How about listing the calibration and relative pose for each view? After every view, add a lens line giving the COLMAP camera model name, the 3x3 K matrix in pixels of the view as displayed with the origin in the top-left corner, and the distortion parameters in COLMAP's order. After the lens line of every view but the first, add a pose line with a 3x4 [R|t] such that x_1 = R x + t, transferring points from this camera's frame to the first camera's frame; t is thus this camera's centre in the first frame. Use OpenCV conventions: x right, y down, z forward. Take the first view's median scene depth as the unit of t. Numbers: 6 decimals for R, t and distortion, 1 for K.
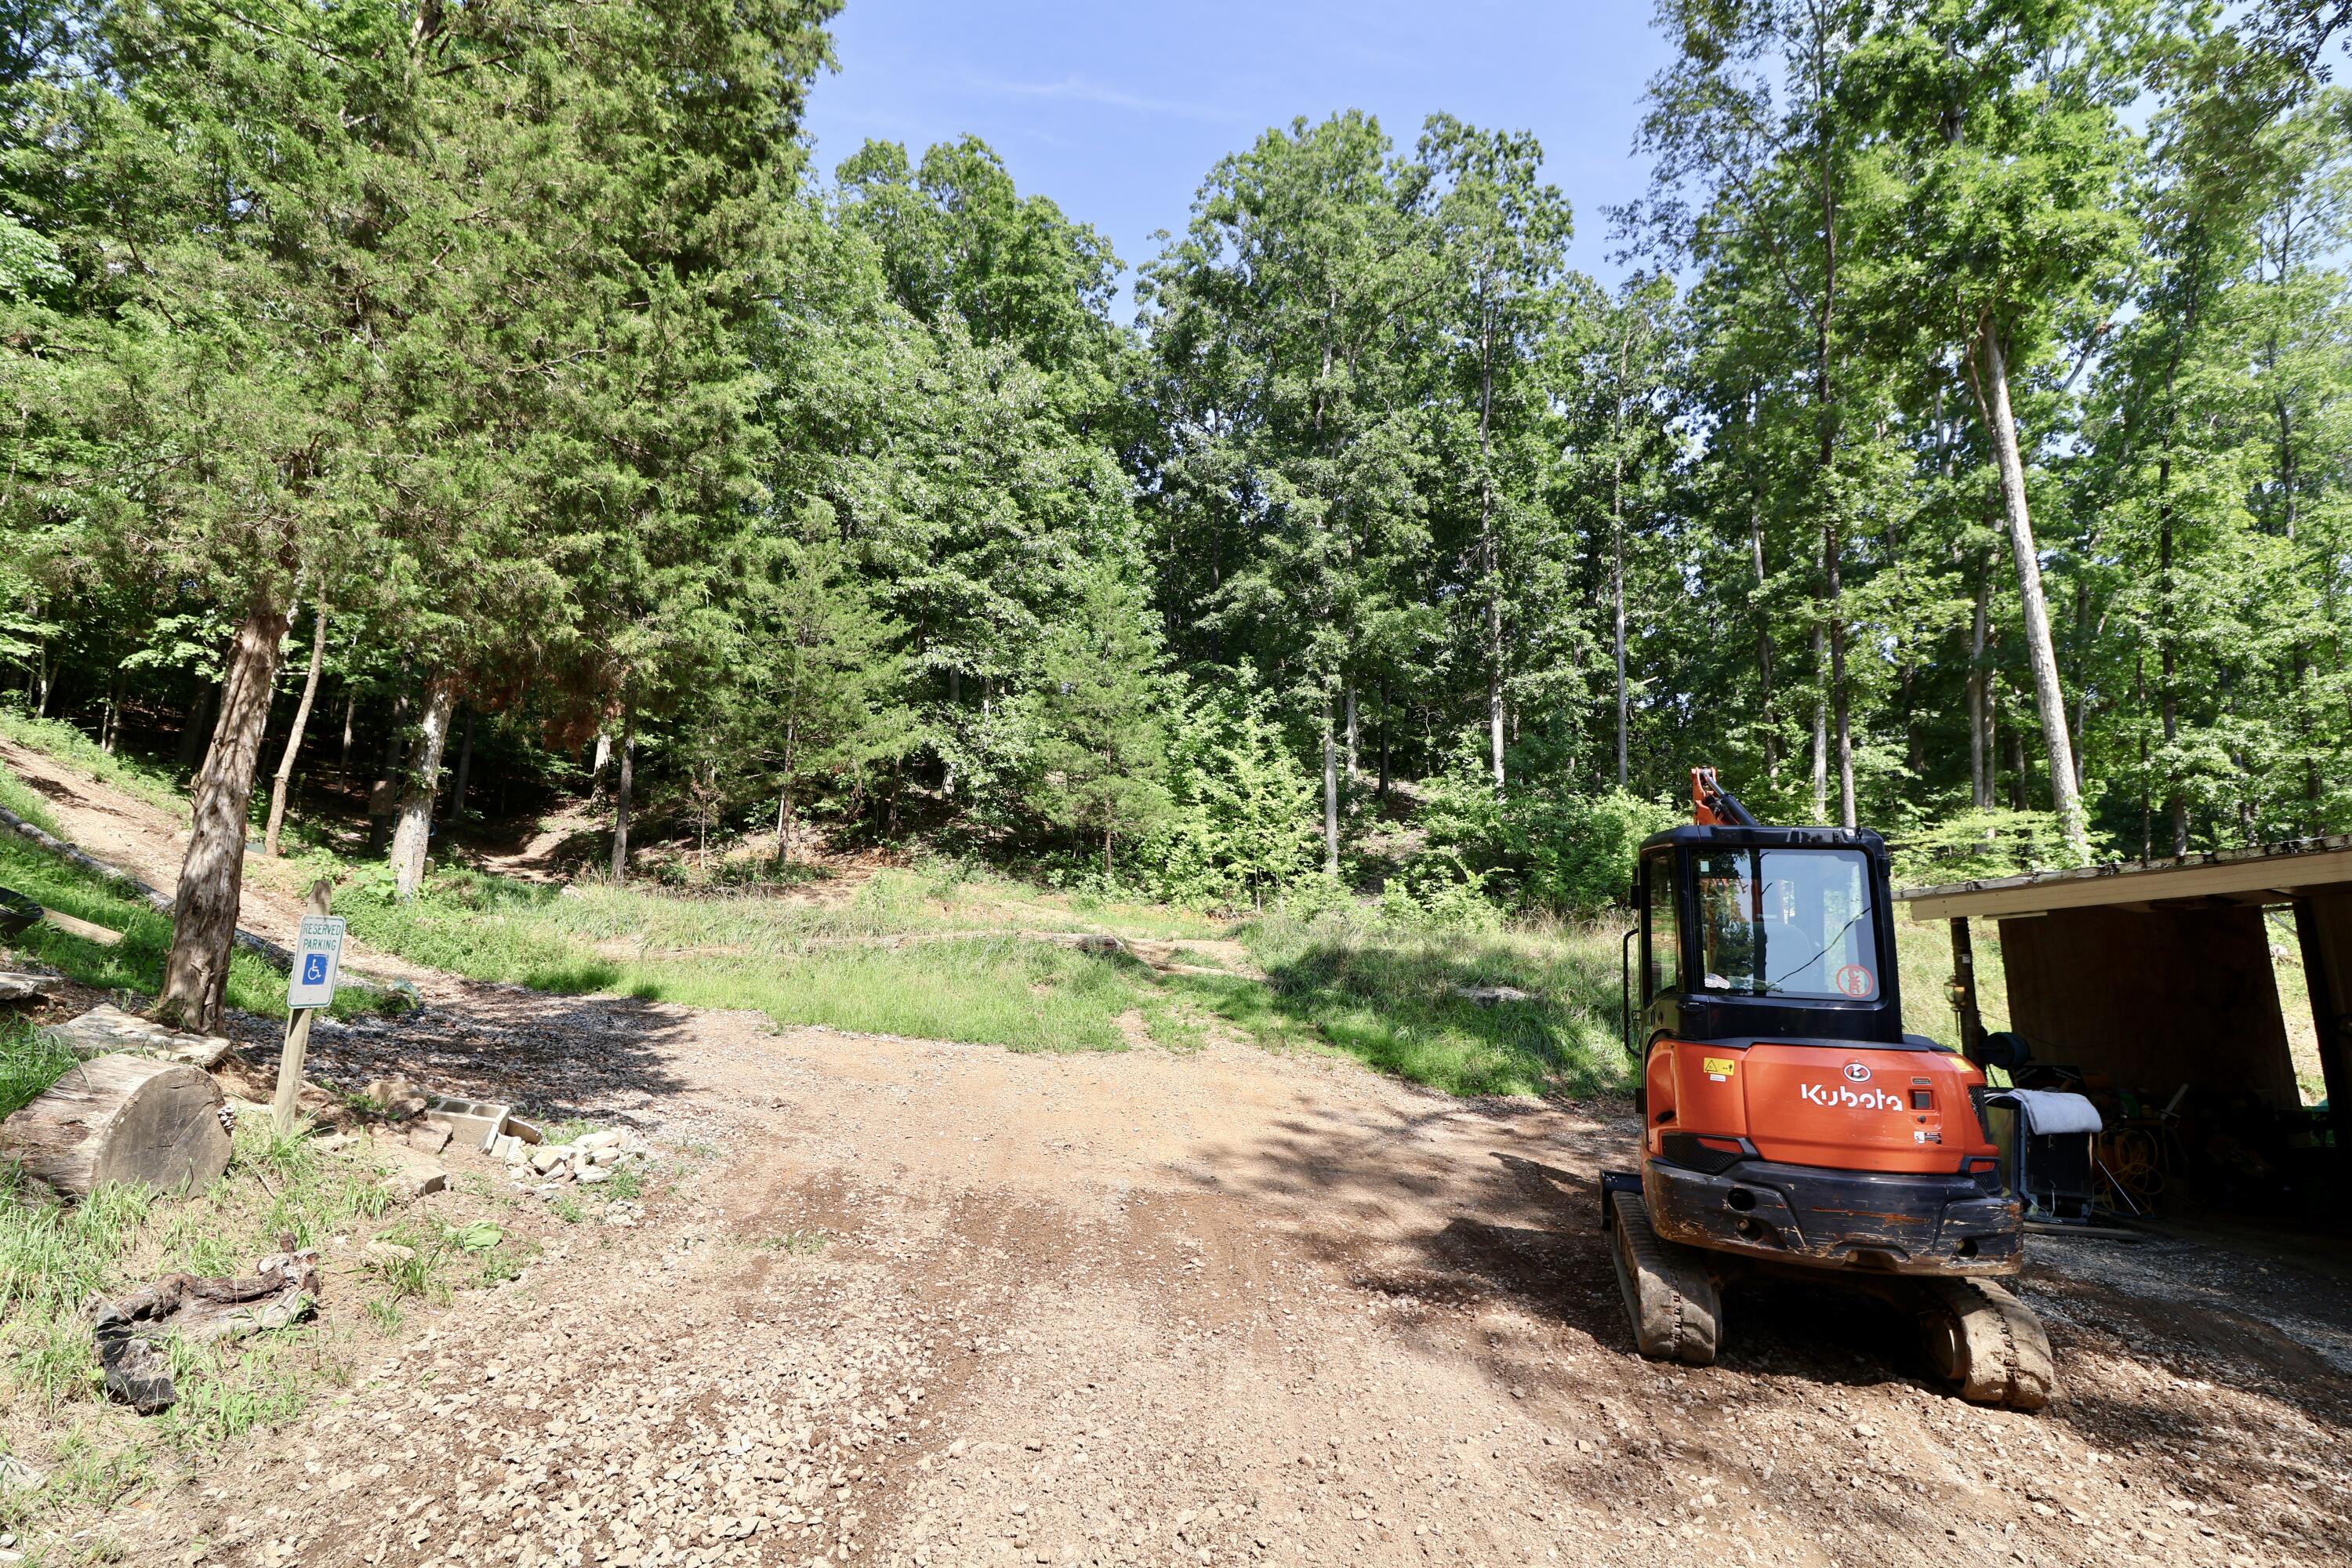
lens RADIAL K [[1084.1, 0, 1161.9], [0, 1084.1, 777.6], [0, 0, 1]] dist [0.000141, -0.013190]
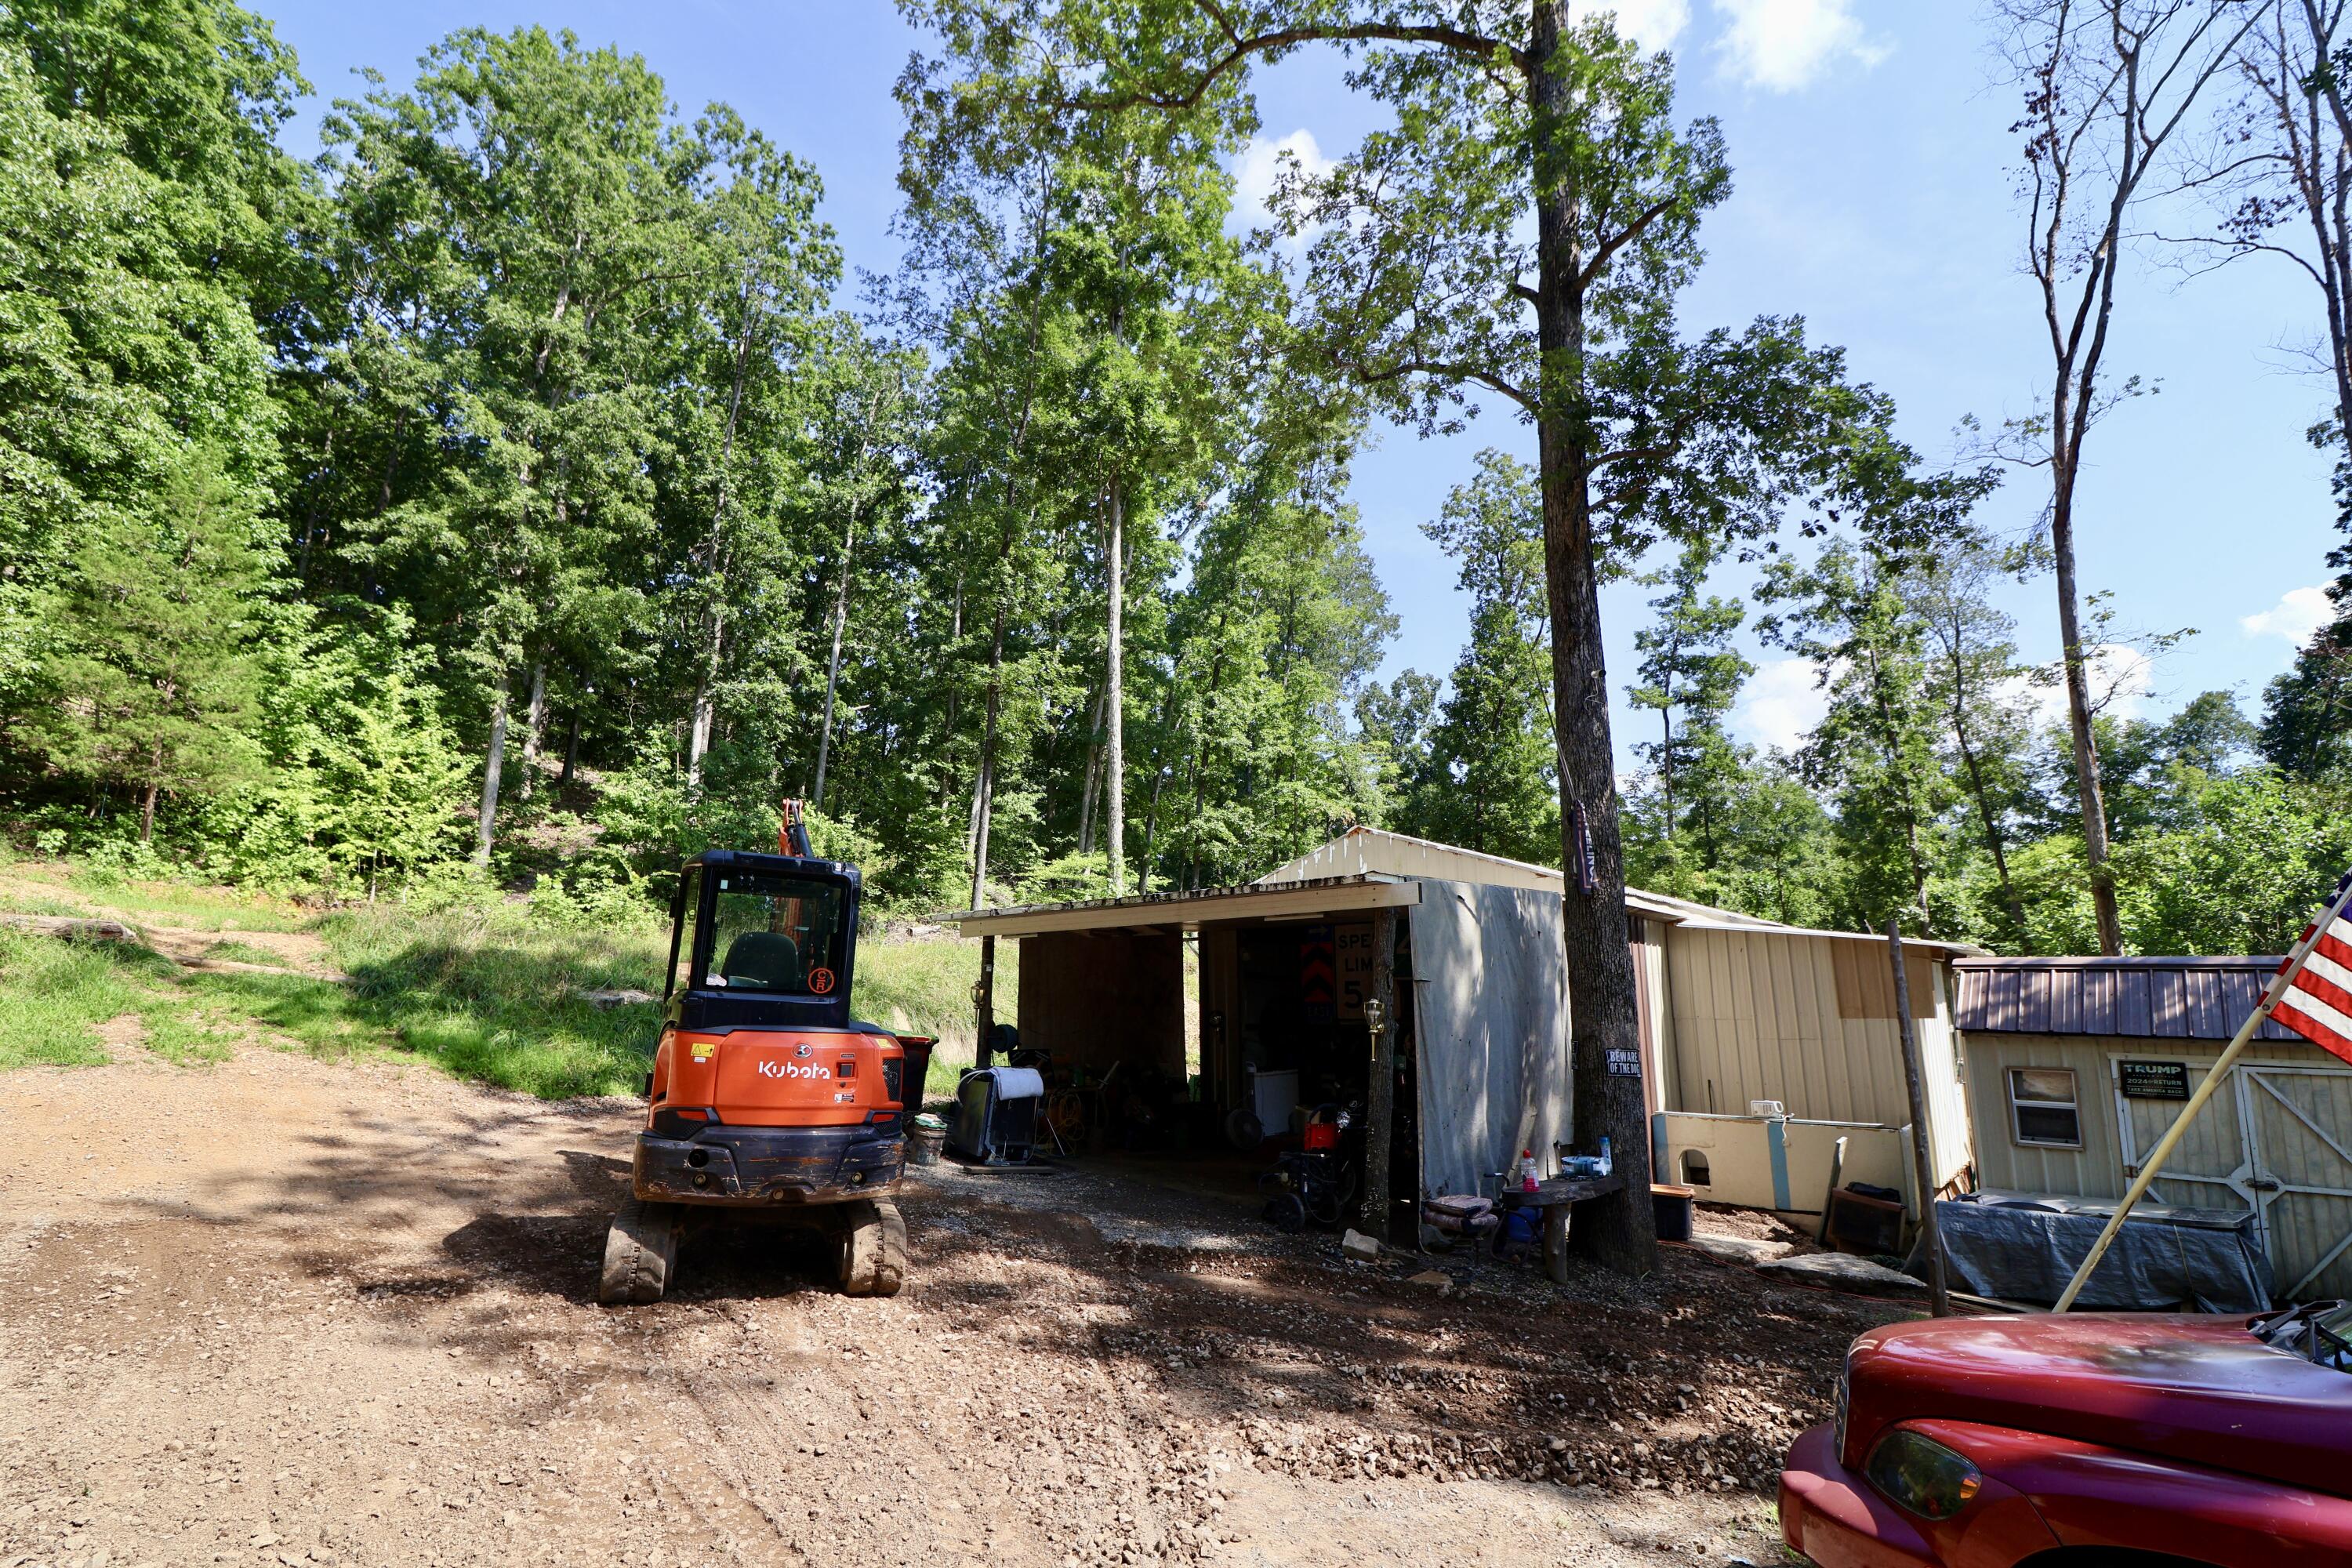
lens RADIAL K [[1080.8, 0, 1159.1], [0, 1080.8, 783.6], [0, 0, 1]] dist [-0.002284, -0.013278]
pose [[0.765409, 0.121754, 0.631922, 0.016734], [-0.120963, 0.991657, -0.044550, -0.005301], [-0.632074, -0.042340, 0.773750, -0.036054]]
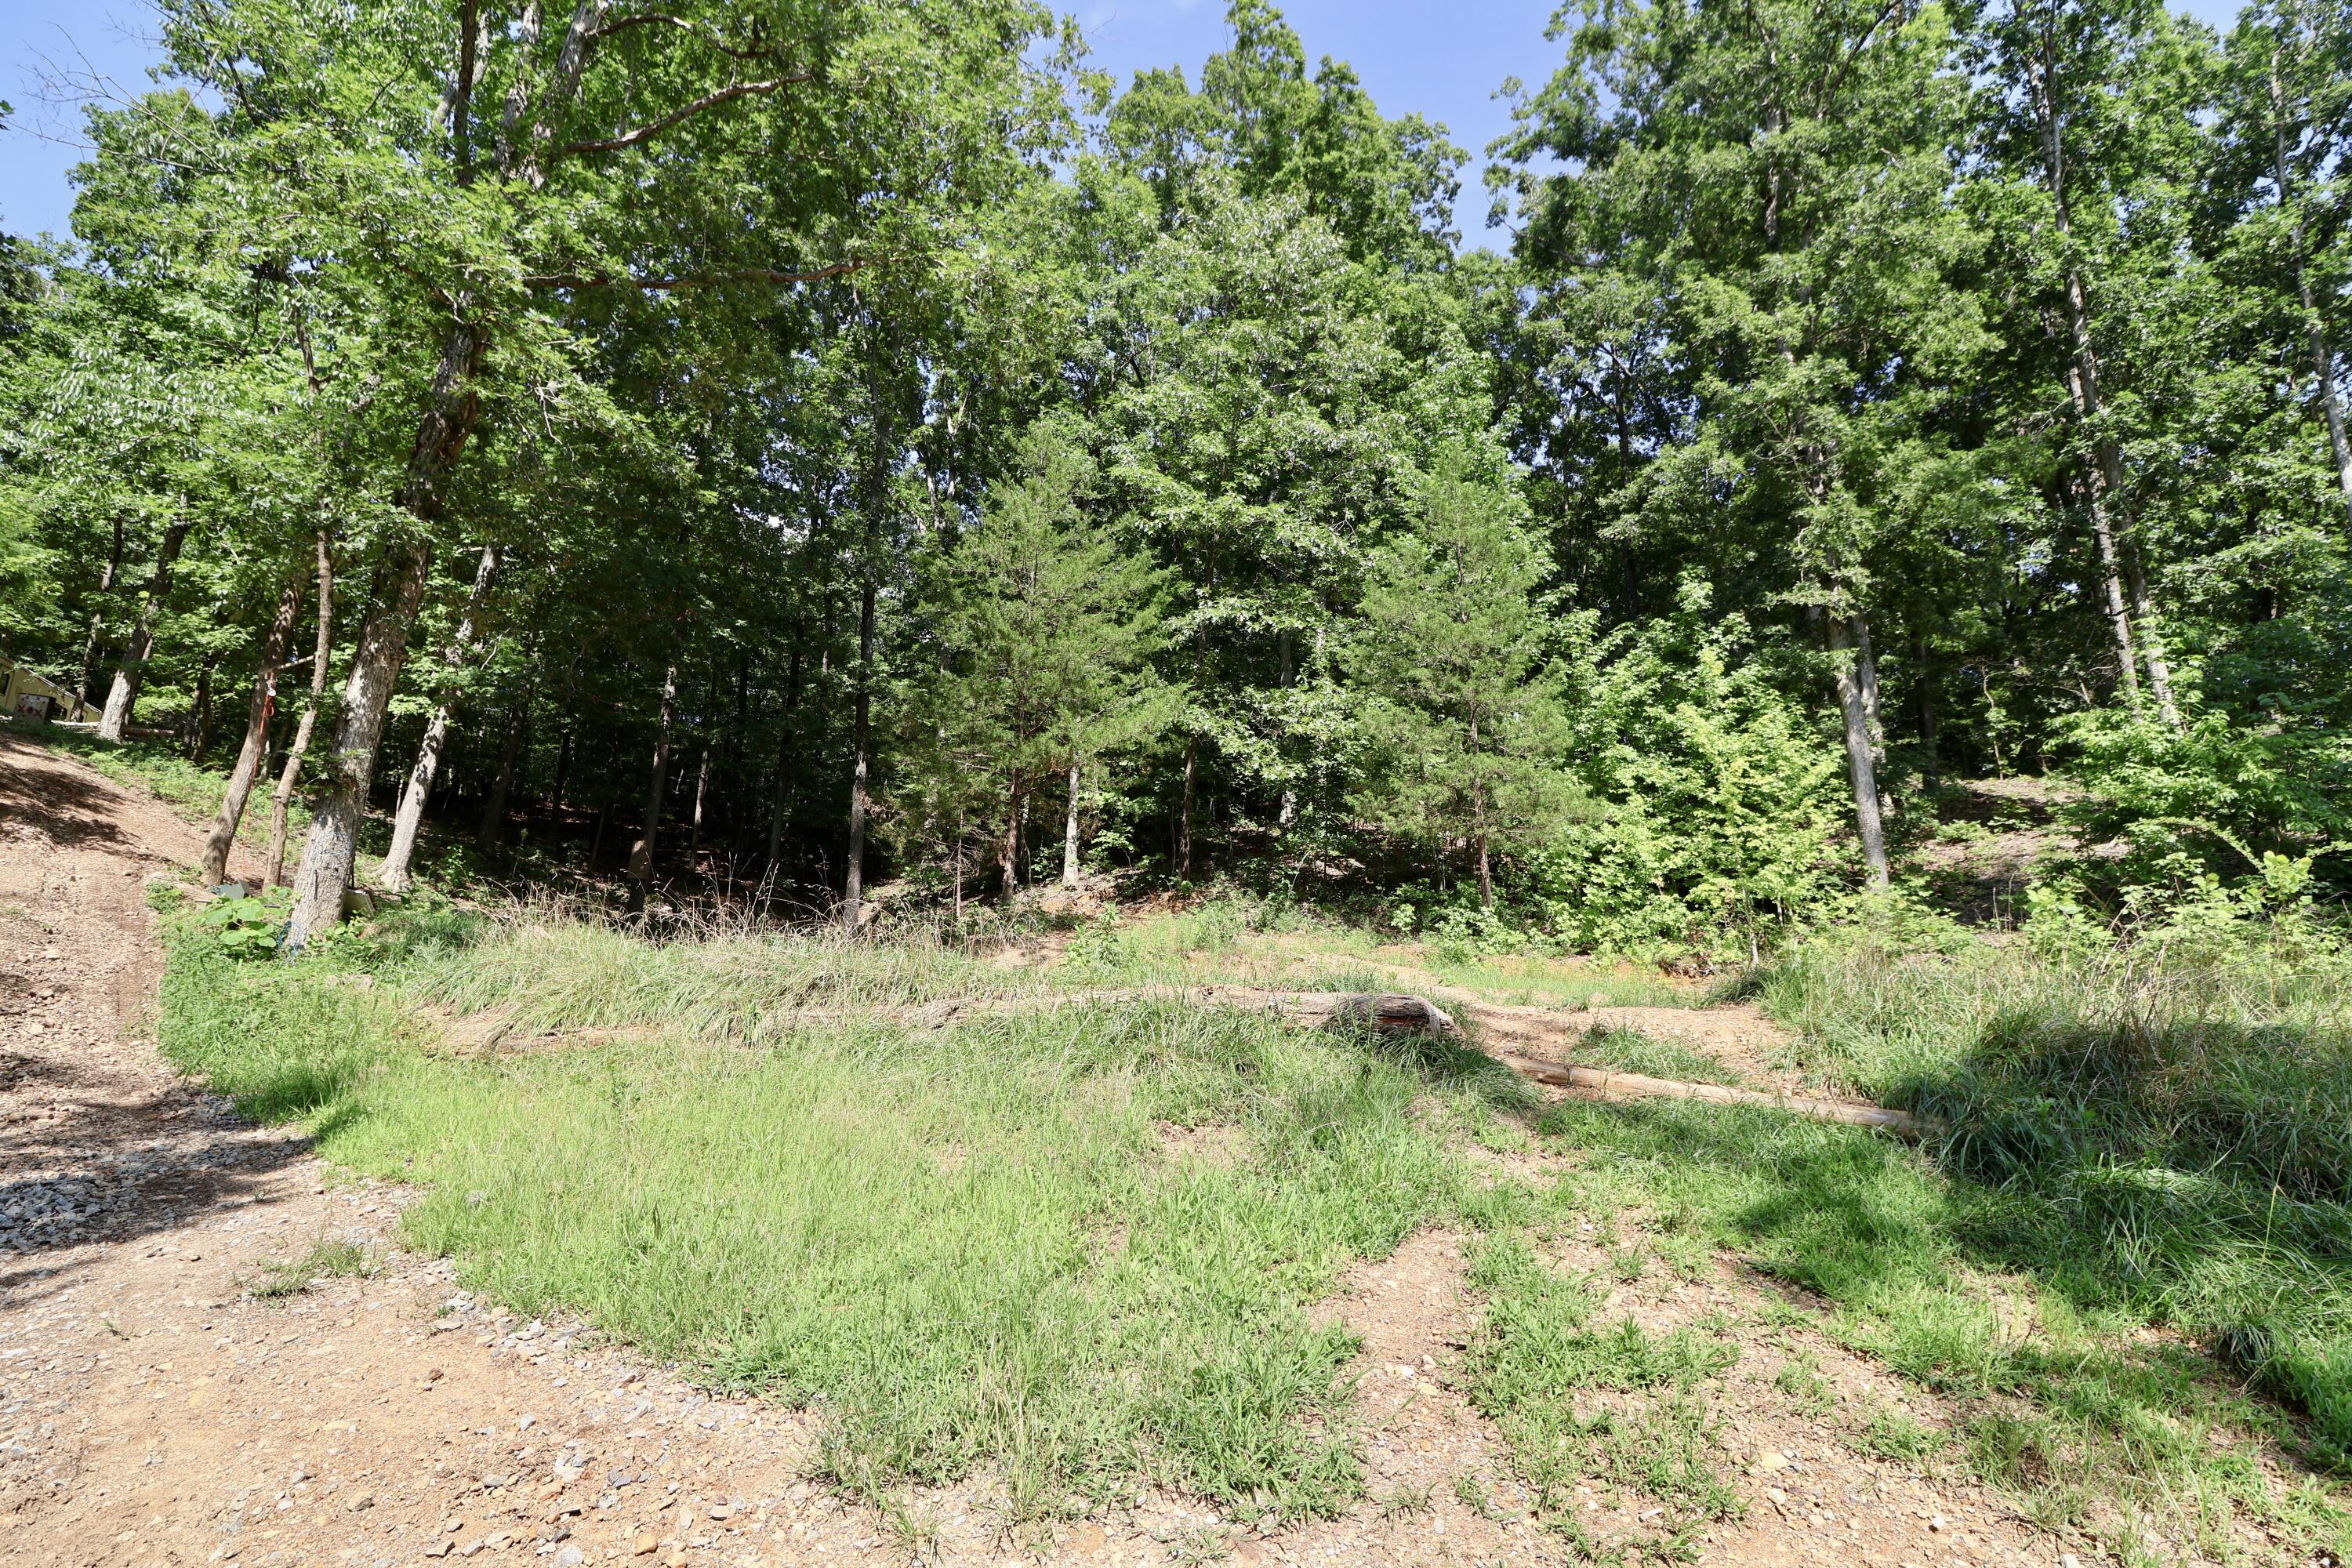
lens RADIAL K [[1082.8, 0, 1161.6], [0, 1082.8, 783.6], [0, 0, 1]] dist [-0.000976, -0.012840]
pose [[0.927688, -0.083592, -0.363878, 0.009960], [0.059663, 0.995280, -0.076534, 0.047700], [0.368558, 0.049290, 0.928297, 0.302671]]
